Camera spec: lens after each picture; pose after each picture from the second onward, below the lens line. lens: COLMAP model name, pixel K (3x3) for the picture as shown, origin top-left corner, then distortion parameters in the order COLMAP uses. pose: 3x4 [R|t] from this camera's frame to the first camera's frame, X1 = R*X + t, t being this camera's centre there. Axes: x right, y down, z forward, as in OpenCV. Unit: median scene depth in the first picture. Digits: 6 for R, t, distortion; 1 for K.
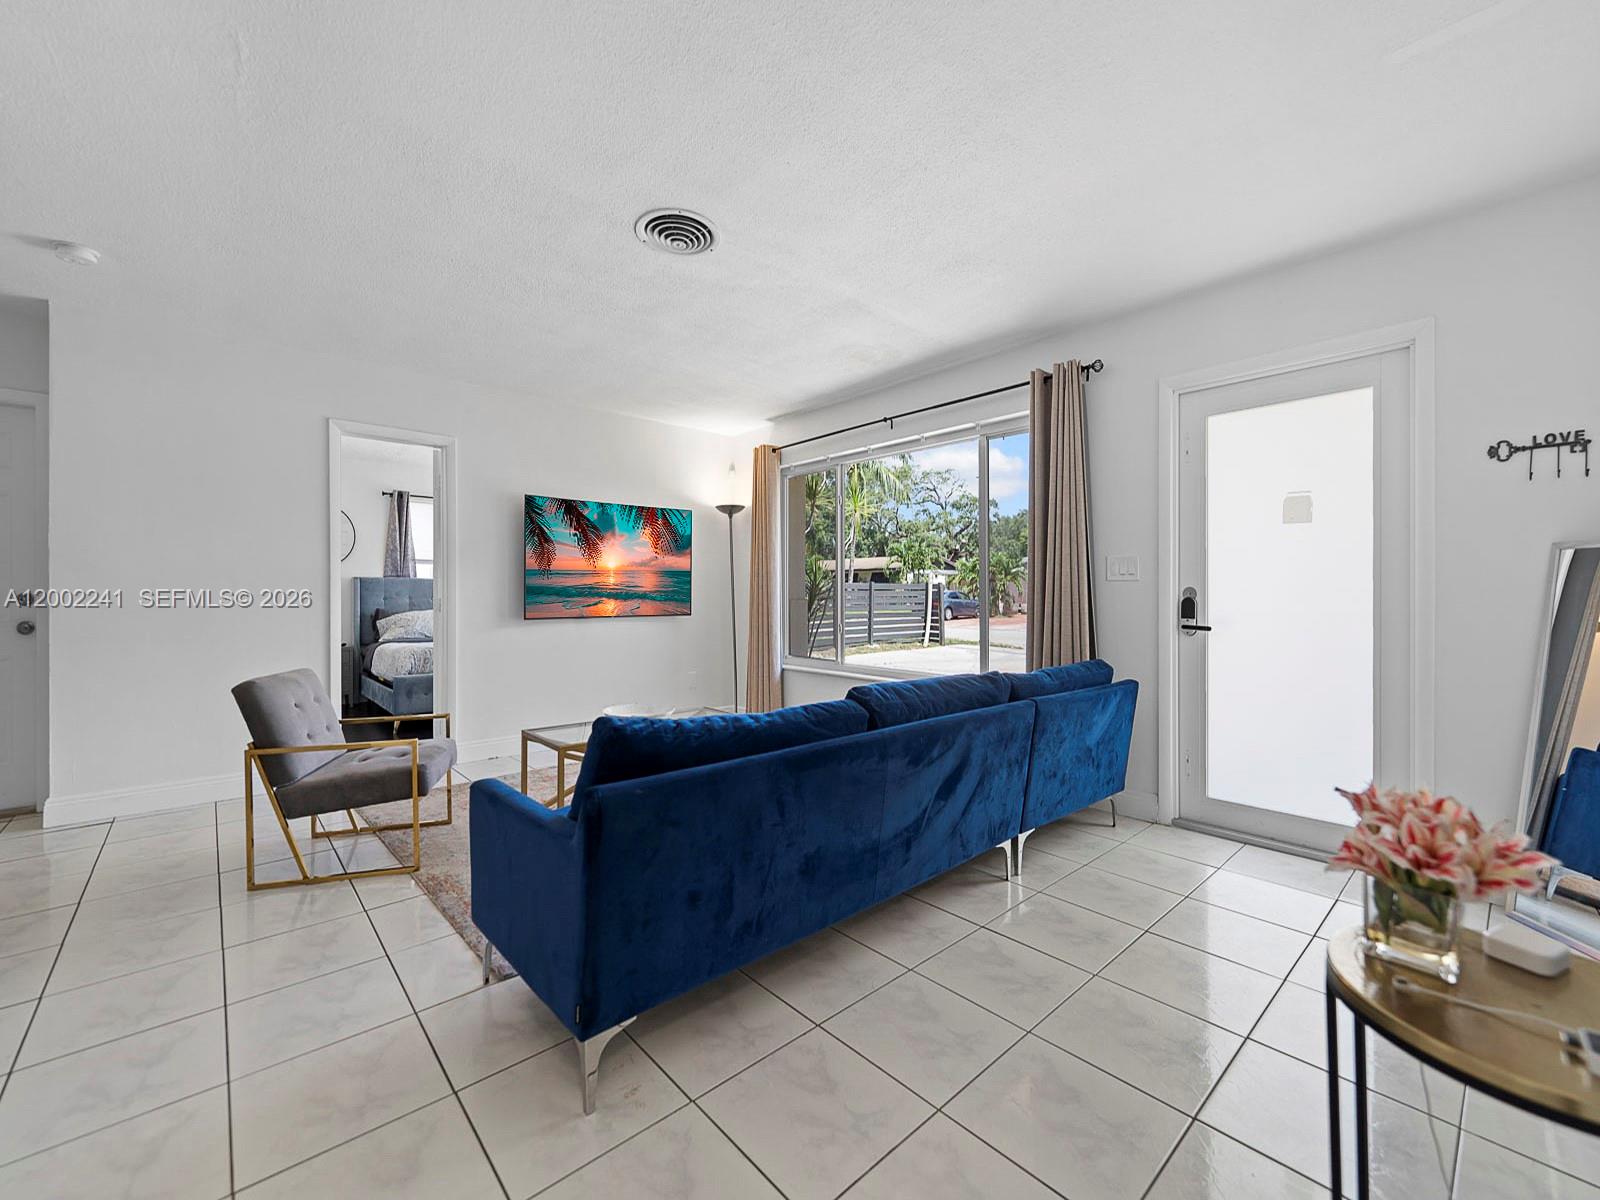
lens RADIAL K [[663.4, 0, 800.8], [0, 663.4, 586.9], [0, 0, 1]] dist [-0.000808, -0.001034]
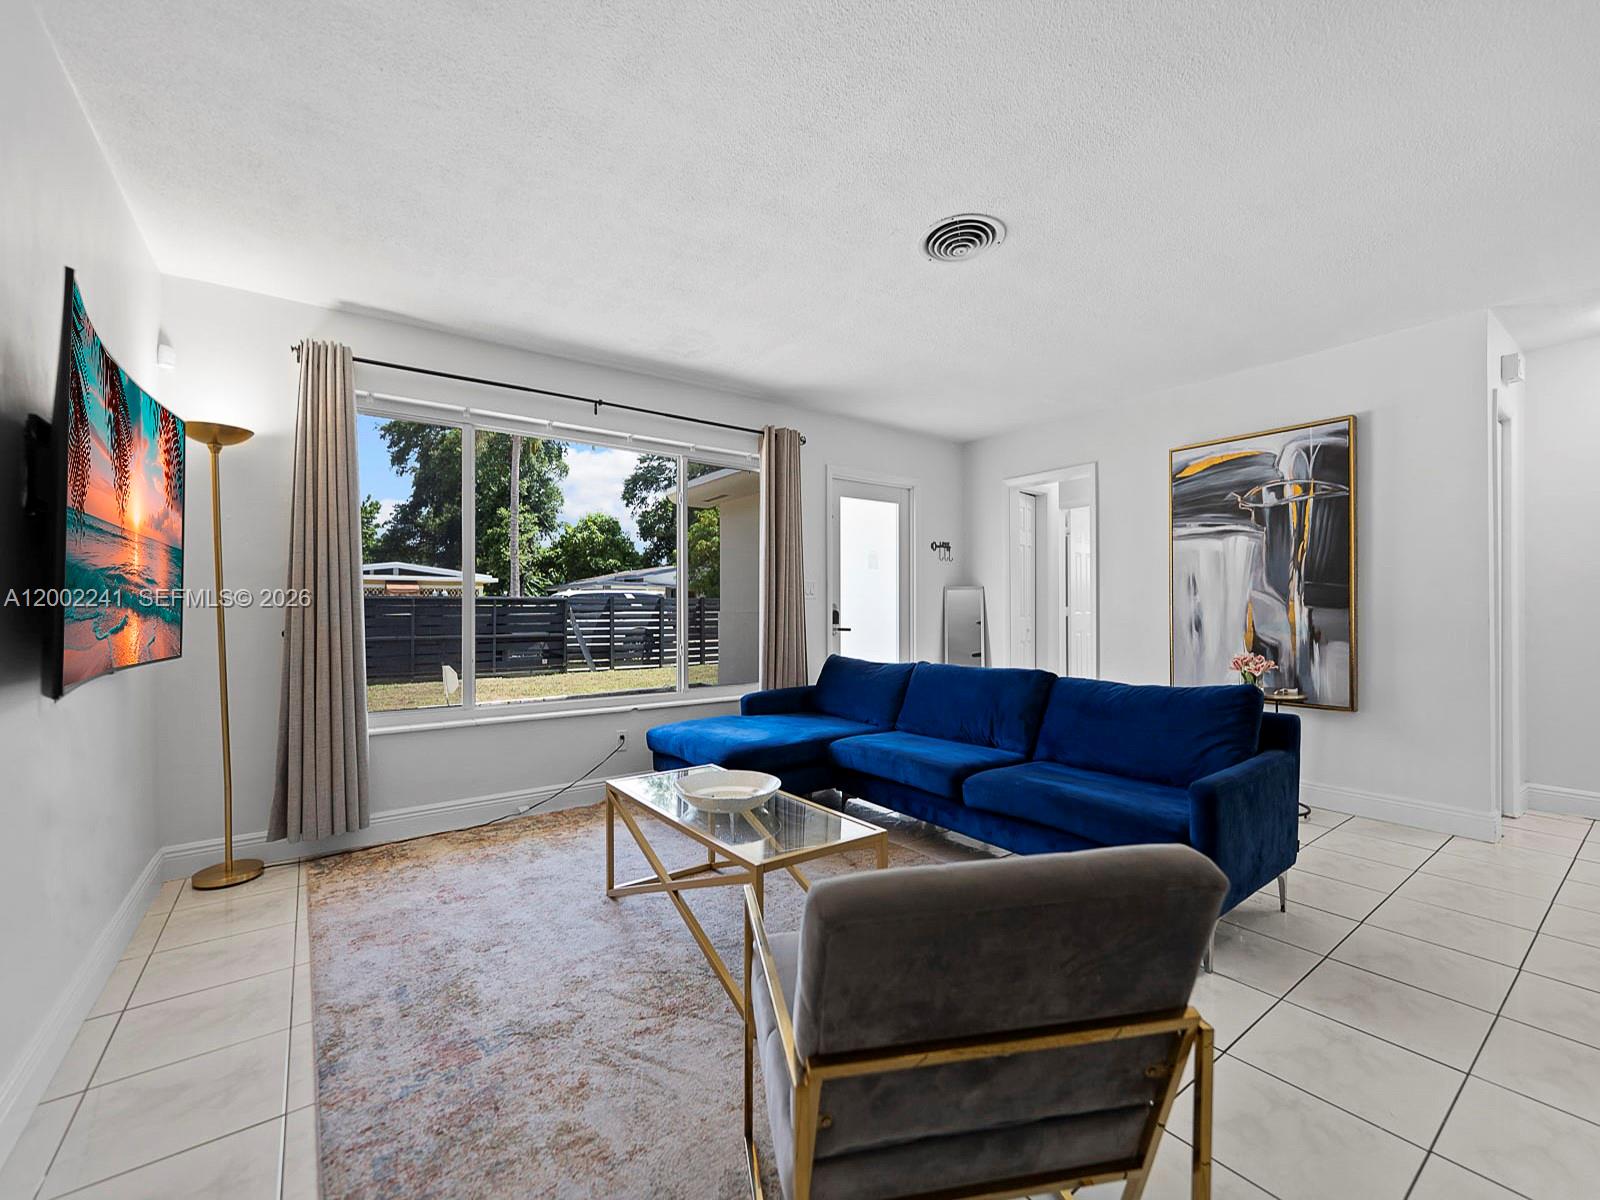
lens RADIAL K [[663.1, 0, 792.8], [0, 663.1, 606.4], [0, 0, 1]] dist [-0.002087, -0.000477]
pose [[0.102868, 0.012197, 0.994620, -0.627473], [-0.003448, 0.999923, -0.011906, 0.016638], [-0.994689, -0.002204, 0.102902, 0.610428]]
